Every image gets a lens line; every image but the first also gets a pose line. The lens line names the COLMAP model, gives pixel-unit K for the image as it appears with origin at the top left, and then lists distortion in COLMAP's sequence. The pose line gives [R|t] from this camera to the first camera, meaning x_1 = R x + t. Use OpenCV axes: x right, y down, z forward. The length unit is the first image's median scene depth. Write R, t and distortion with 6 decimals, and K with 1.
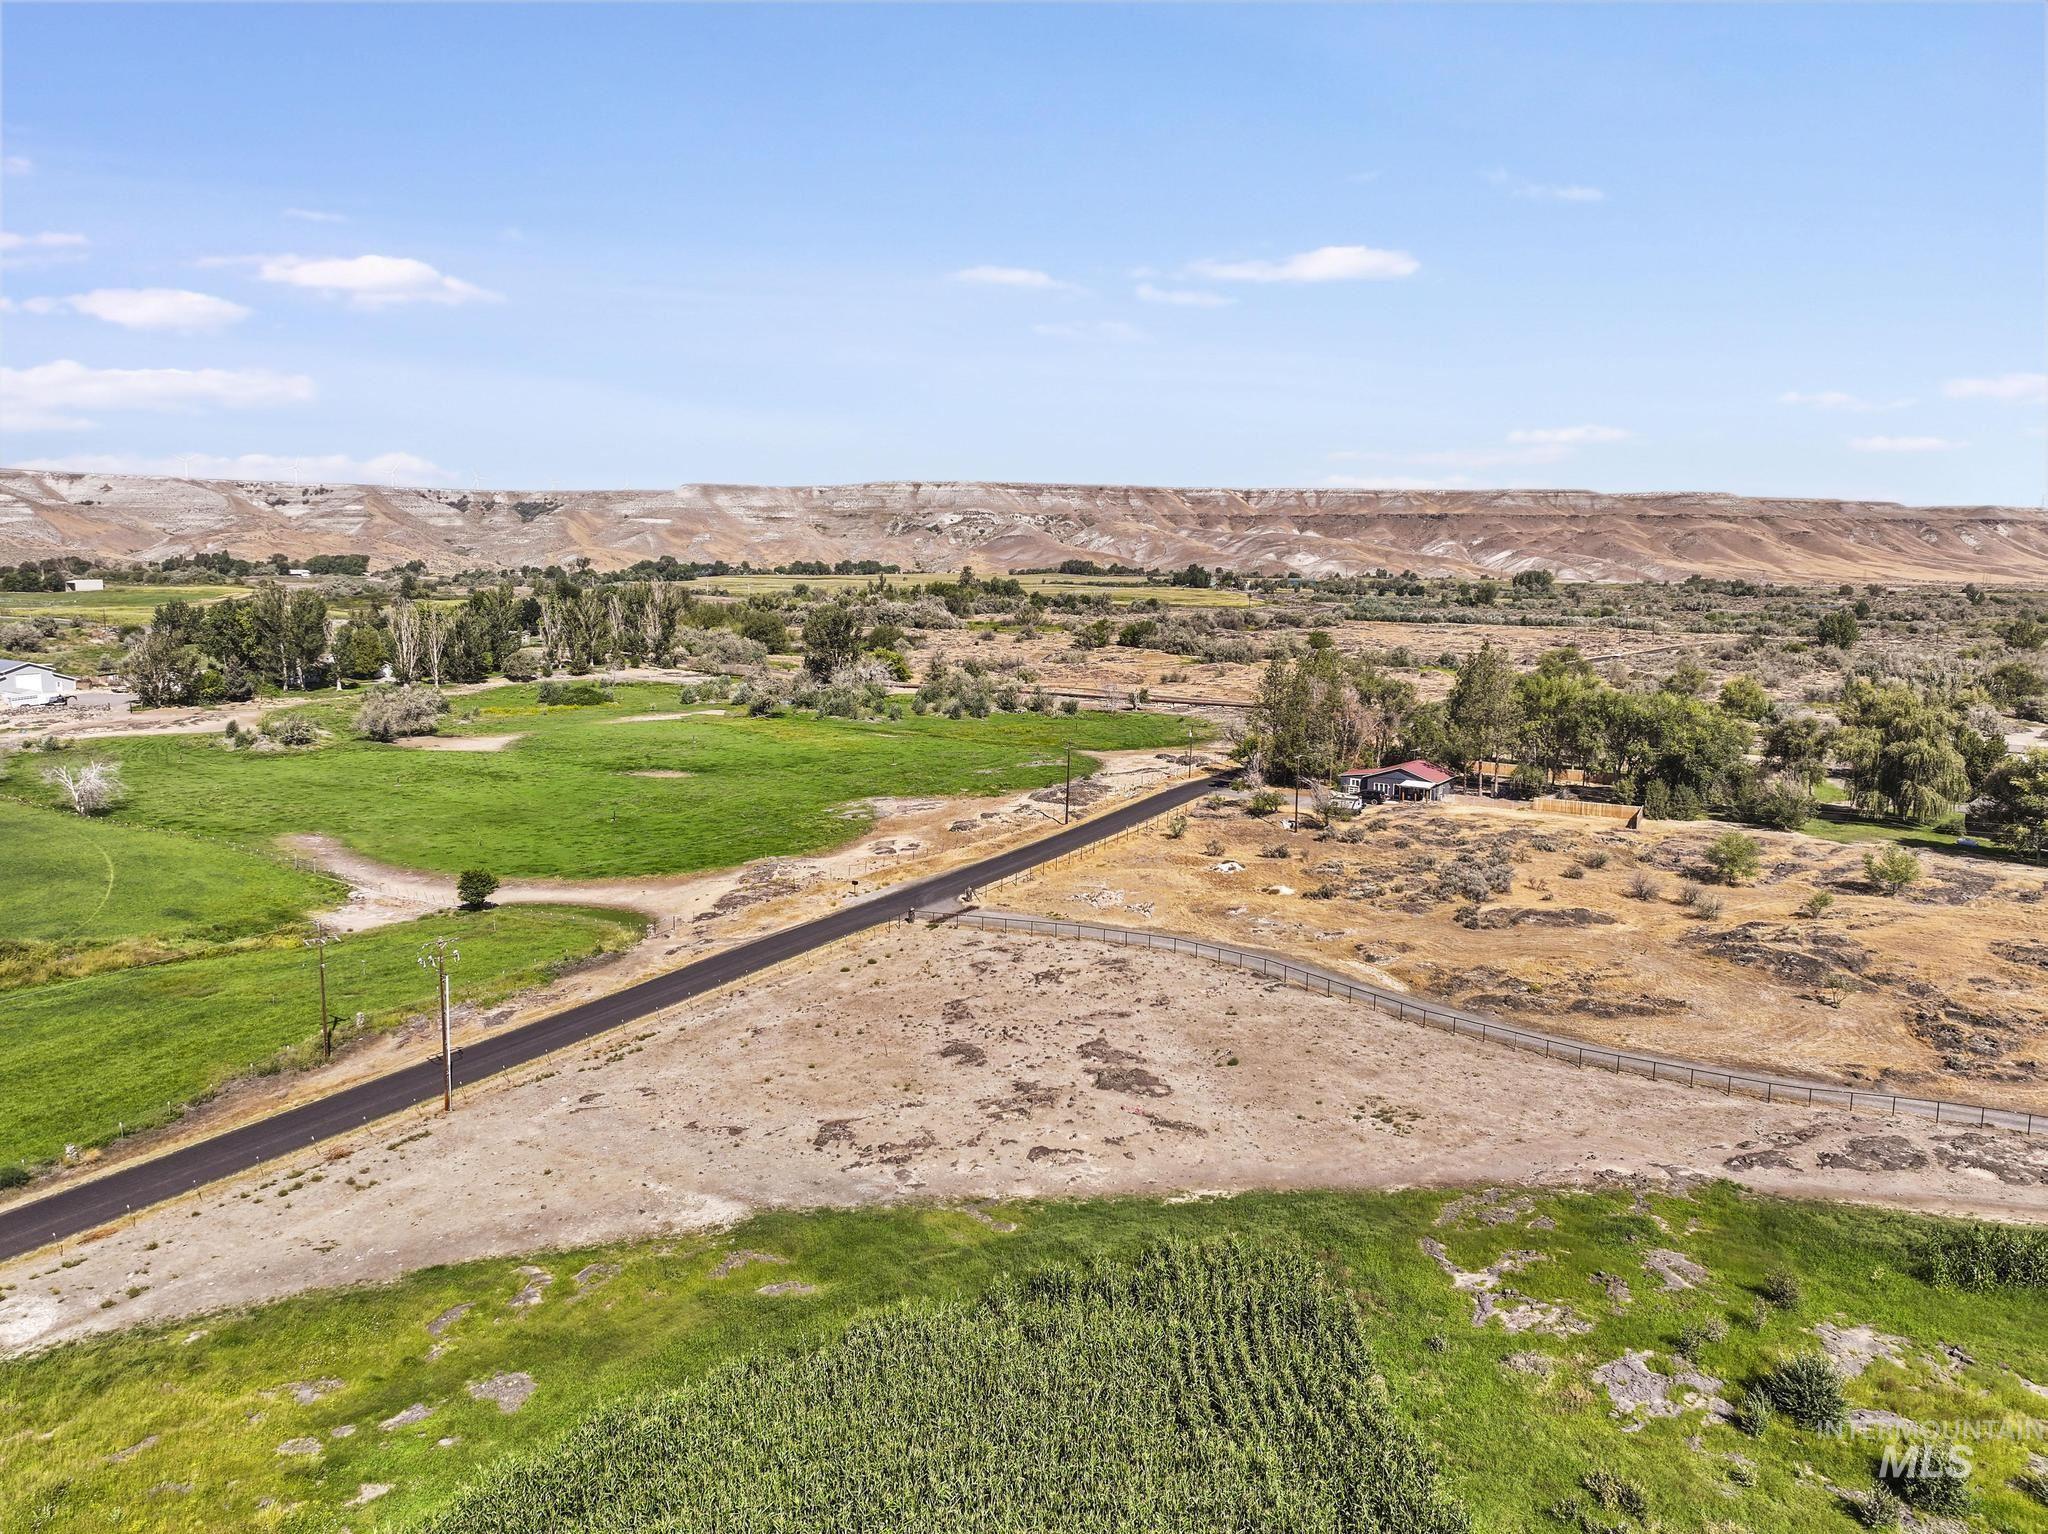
lens RADIAL K [[1466.9, 0, 1030.6], [0, 1466.9, 760.1], [0, 0, 1]] dist [0.002648, 0.004559]
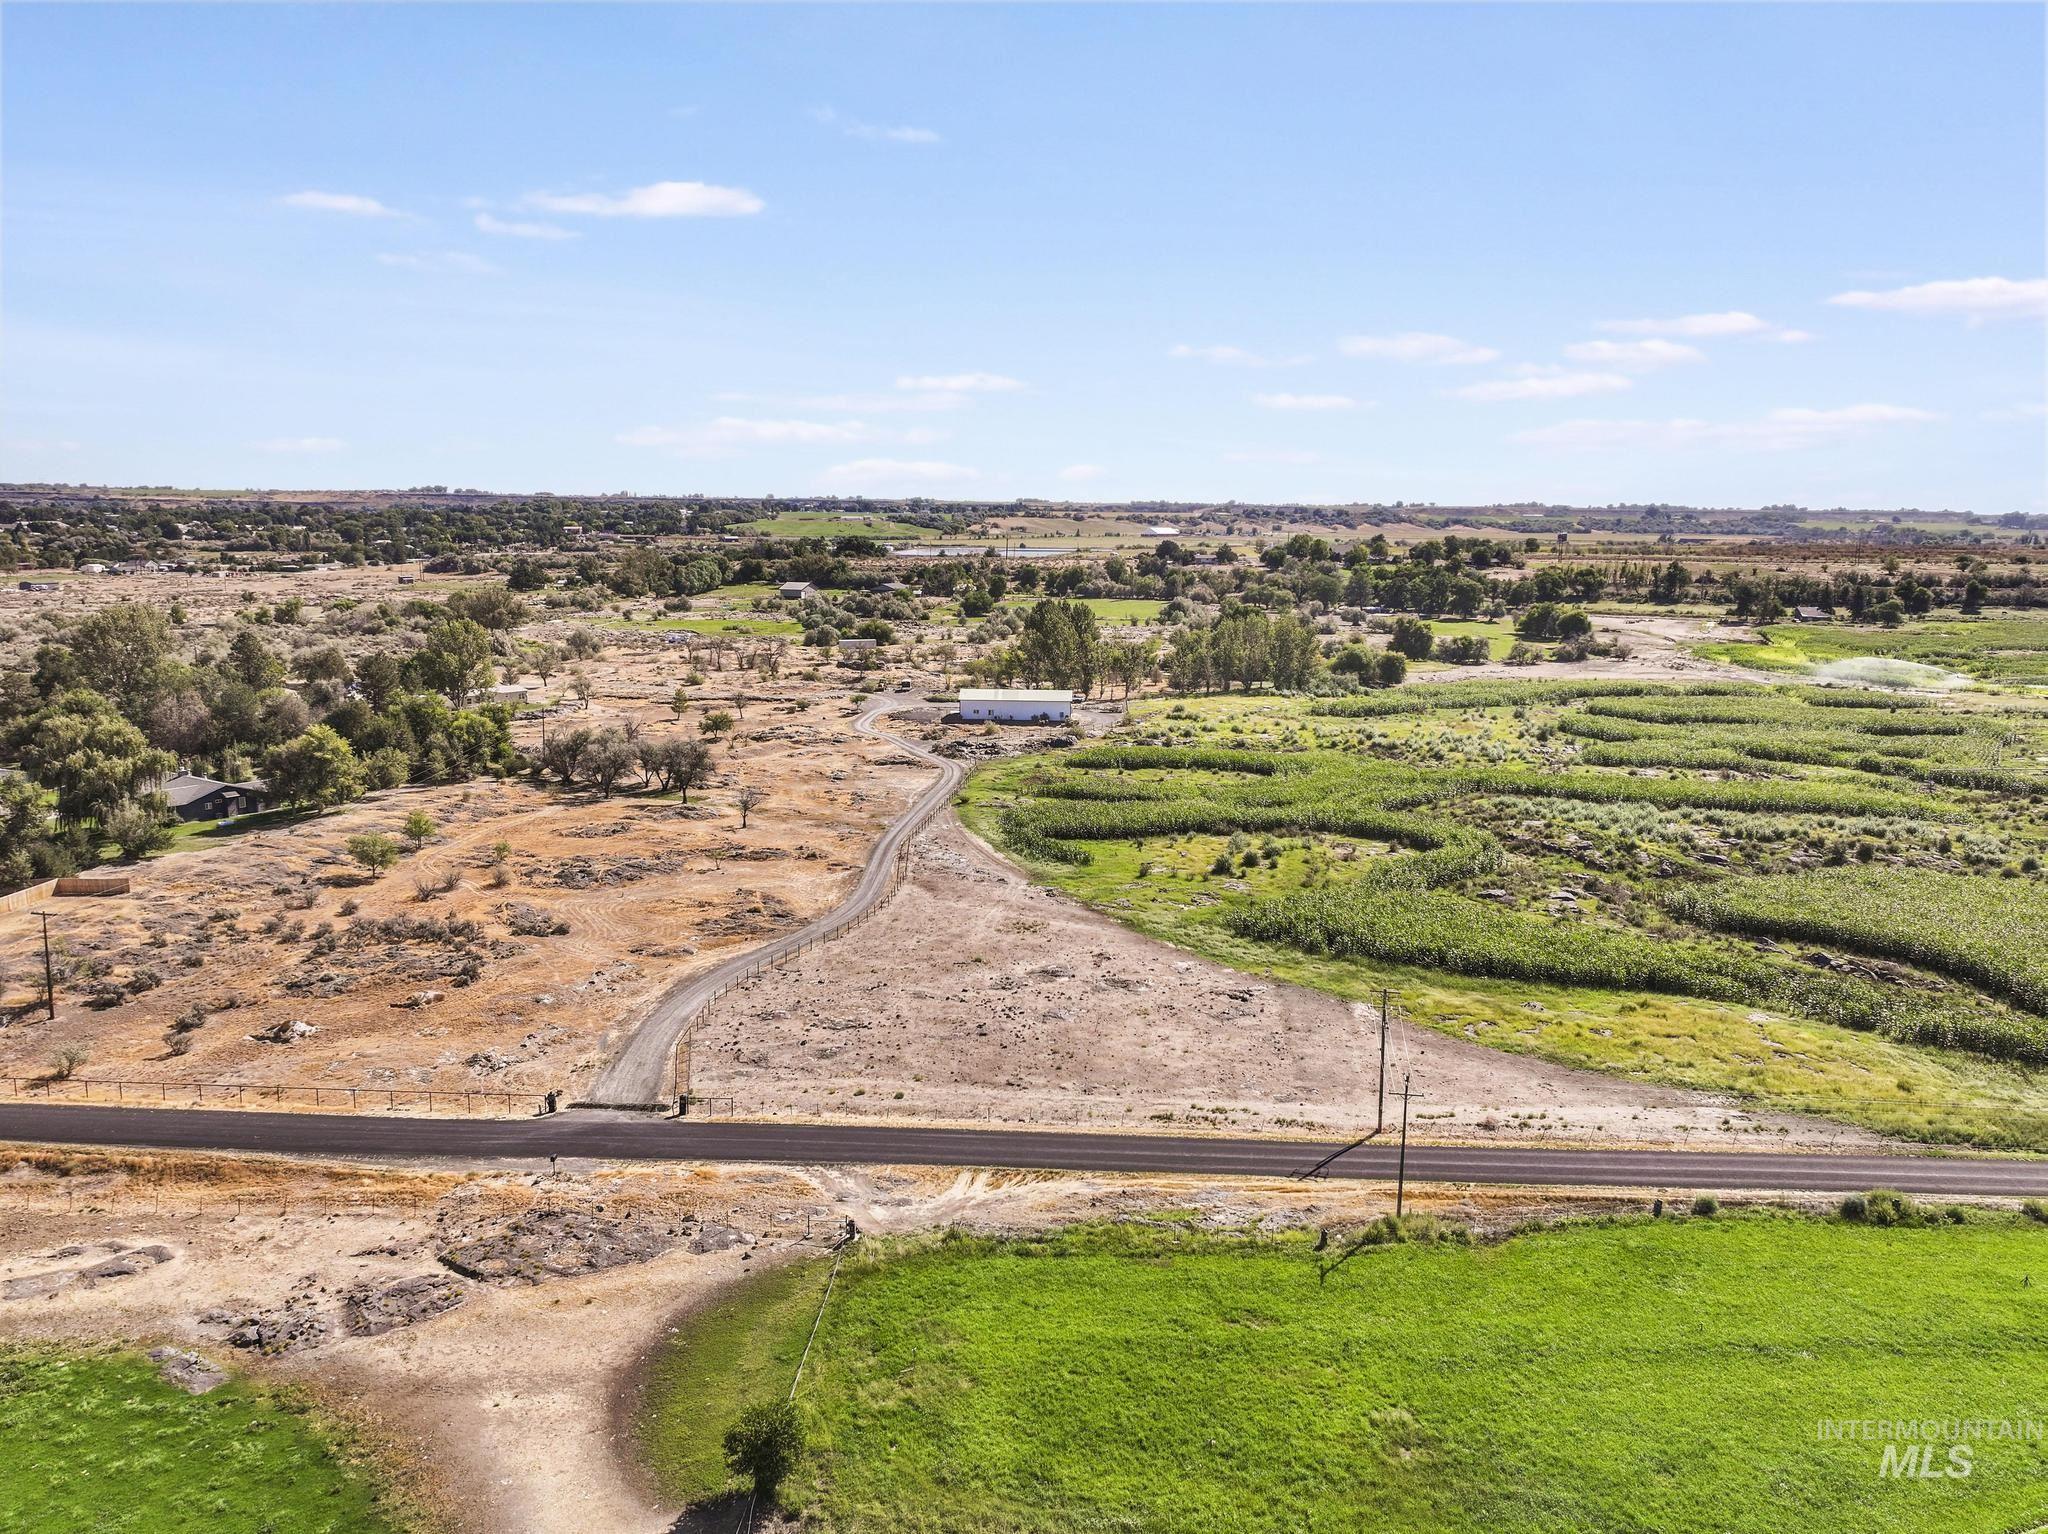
lens RADIAL K [[1466.9, 0, 1030.6], [0, 1466.9, 760.1], [0, 0, 1]] dist [0.002648, 0.004559]
pose [[-0.443463, -0.157319, 0.882378, -0.317818], [0.112720, 0.966870, 0.229034, -0.089616], [-0.889176, 0.201029, -0.411038, 0.425387]]
